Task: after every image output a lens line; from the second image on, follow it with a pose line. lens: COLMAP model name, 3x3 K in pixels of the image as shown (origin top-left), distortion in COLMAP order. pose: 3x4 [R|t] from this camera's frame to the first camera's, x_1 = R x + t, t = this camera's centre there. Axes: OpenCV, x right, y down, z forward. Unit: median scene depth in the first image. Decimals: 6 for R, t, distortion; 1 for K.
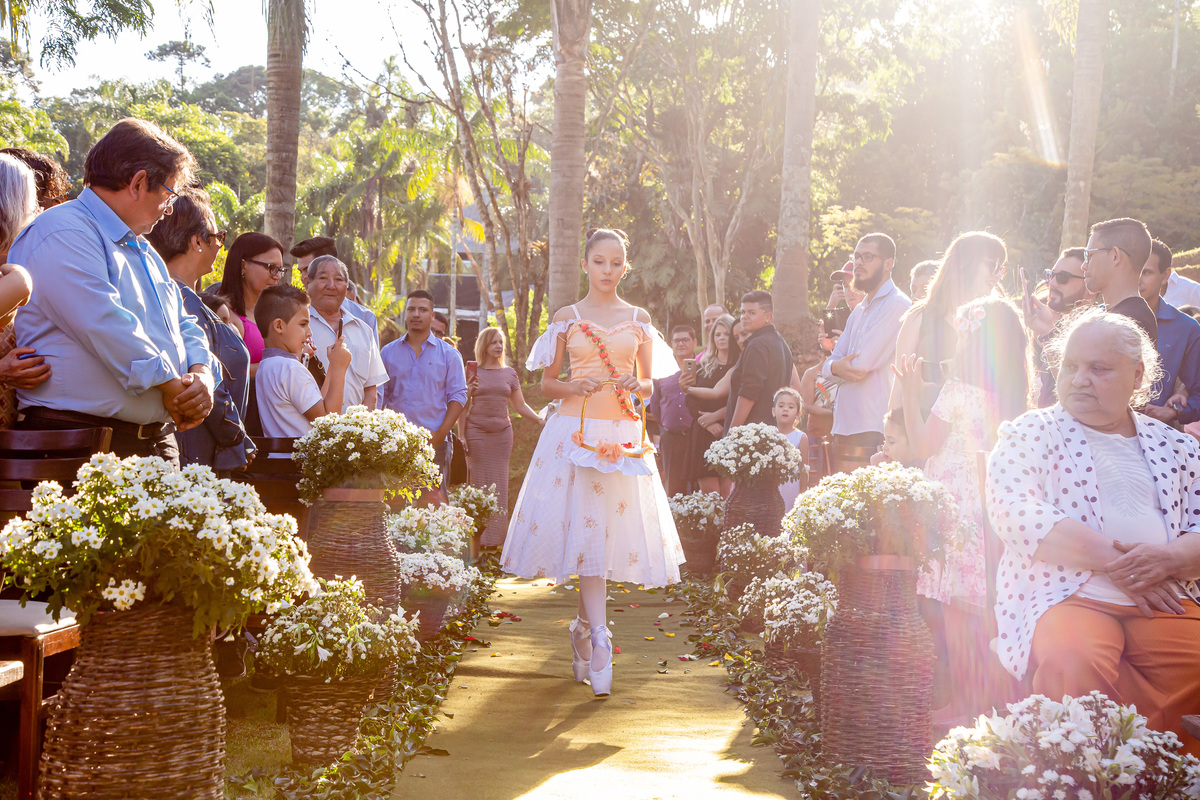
lens RADIAL K [[1847.3, 0, 599.8], [0, 1847.3, 394.2], [0, 0, 1]] dist [0.195321, 0.082037]
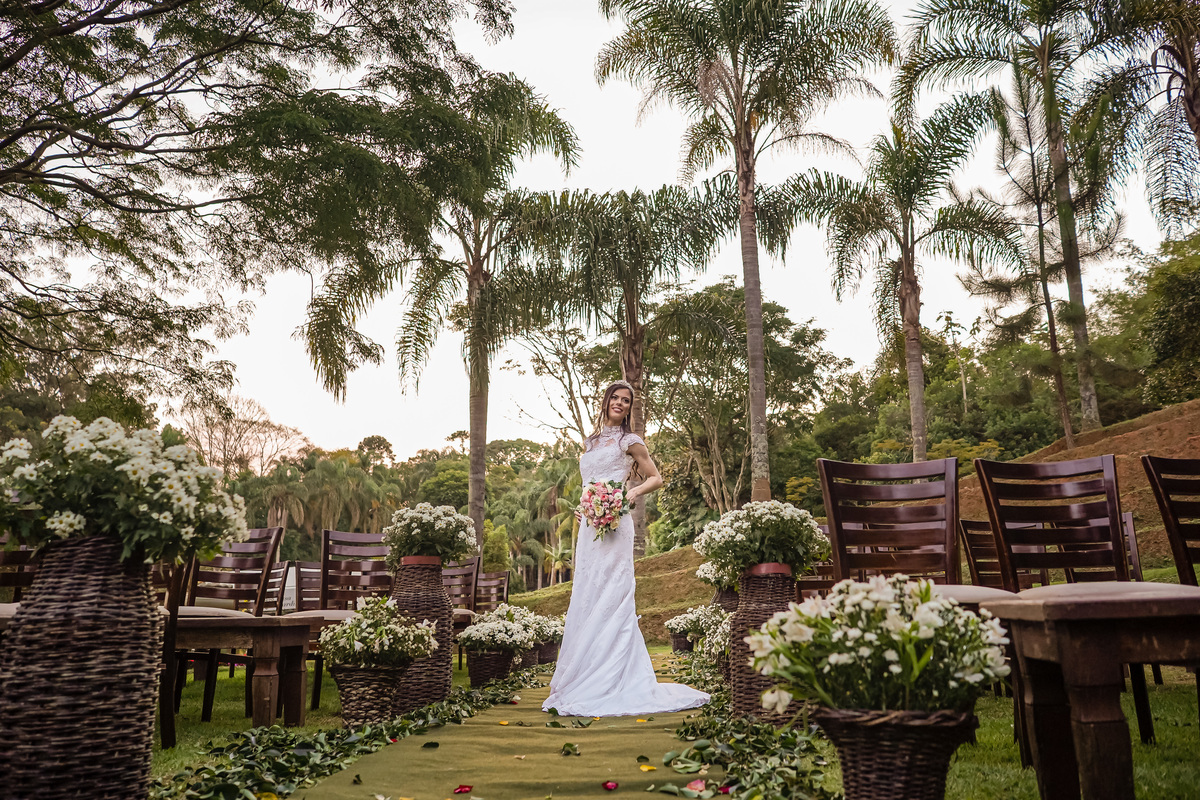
lens RADIAL K [[961.9, 0, 597.6], [0, 961.9, 383.8], [0, 0, 1]] dist [-0.012353, -0.000660]
pose [[0.994693, -0.068635, -0.076645, 0.087309], [0.049661, 0.972728, -0.226572, 0.108628], [0.090106, 0.221563, 0.970974, 0.255776]]
